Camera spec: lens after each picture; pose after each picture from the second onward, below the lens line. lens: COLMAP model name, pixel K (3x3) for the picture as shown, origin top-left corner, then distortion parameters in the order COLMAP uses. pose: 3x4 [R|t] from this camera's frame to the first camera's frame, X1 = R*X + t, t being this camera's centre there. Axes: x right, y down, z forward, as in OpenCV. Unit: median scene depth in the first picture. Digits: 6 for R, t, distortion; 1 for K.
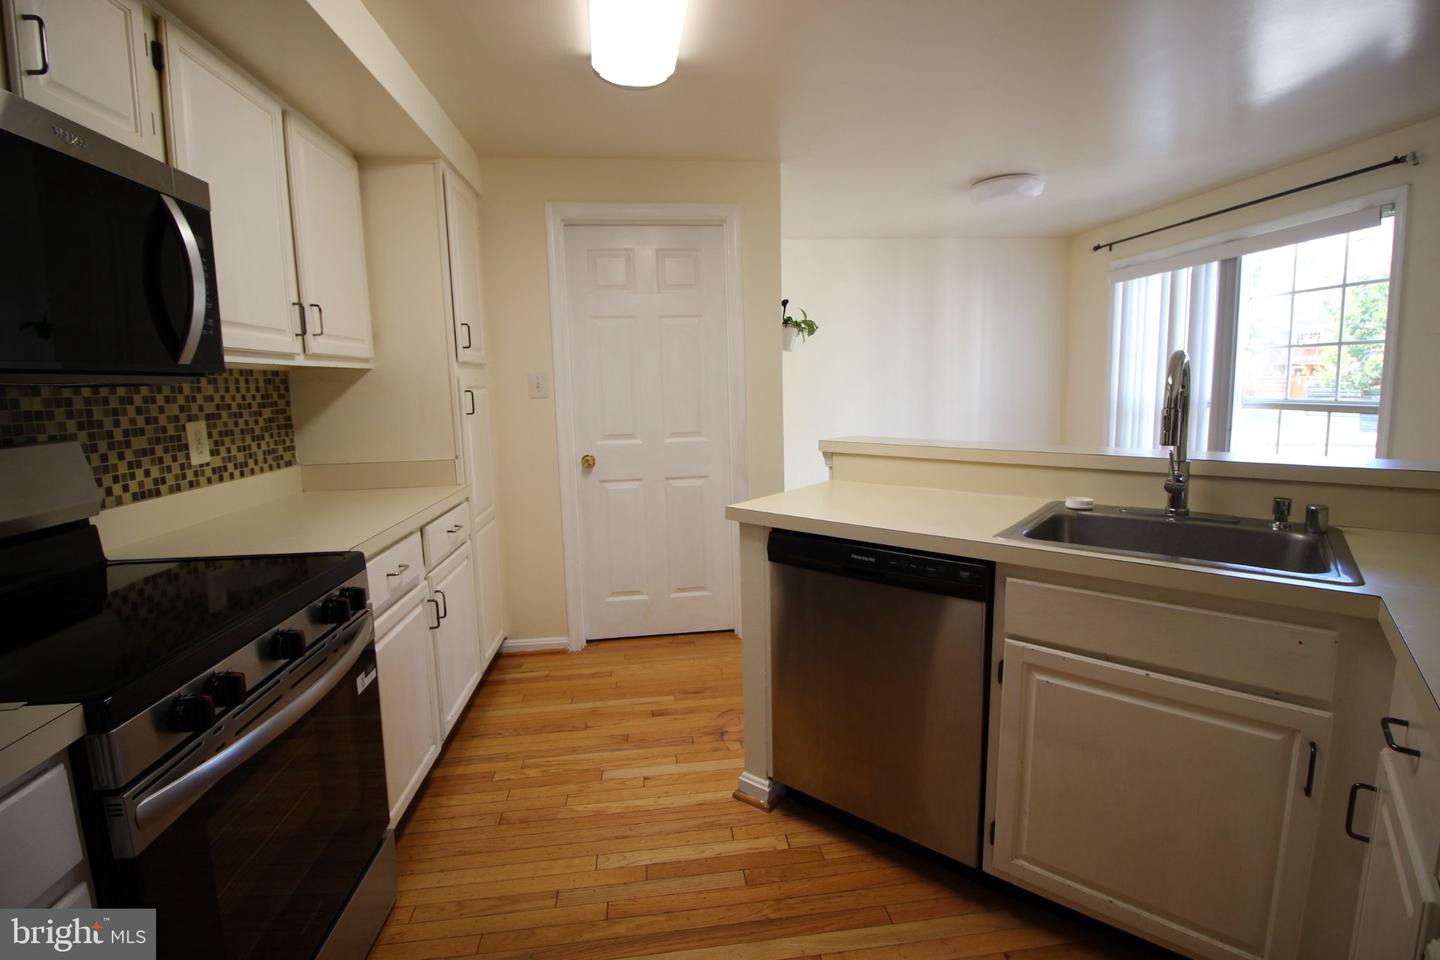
lens RADIAL K [[672.3, 0, 727.8], [0, 672.3, 479.6], [0, 0, 1]] dist [-0.005583, -0.008169]
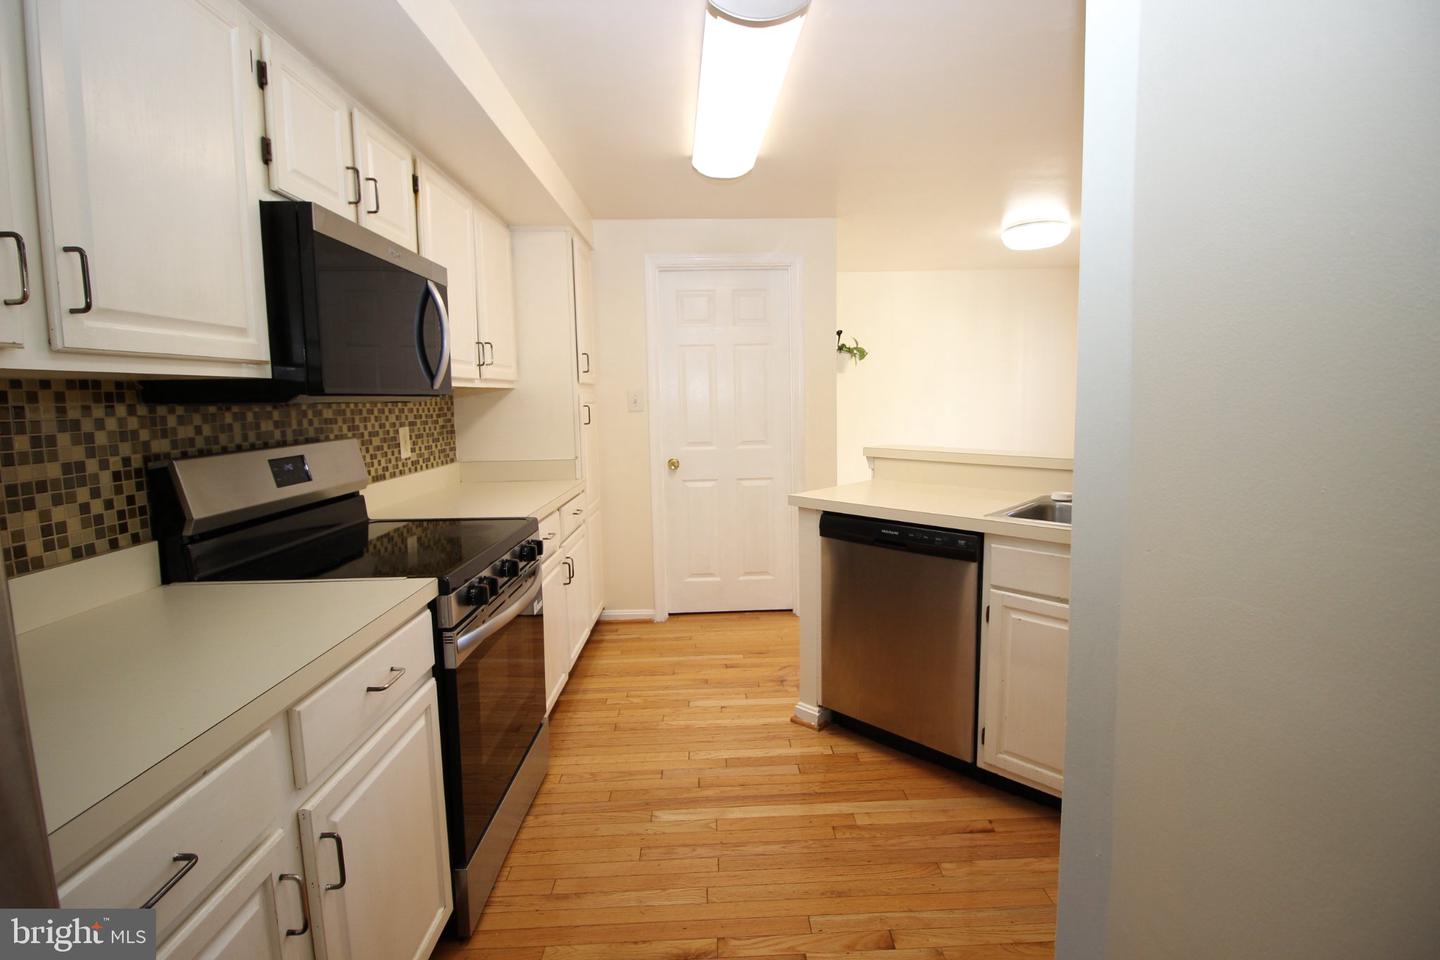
lens RADIAL K [[672.3, 0, 732.8], [0, 672.3, 476.4], [0, 0, 1]] dist [-0.005583, -0.008169]
pose [[0.996664, 0.014864, -0.080248, -0.006582], [-0.016724, 0.999606, -0.022558, 0.034685], [0.079881, 0.023825, 0.996520, -0.325210]]
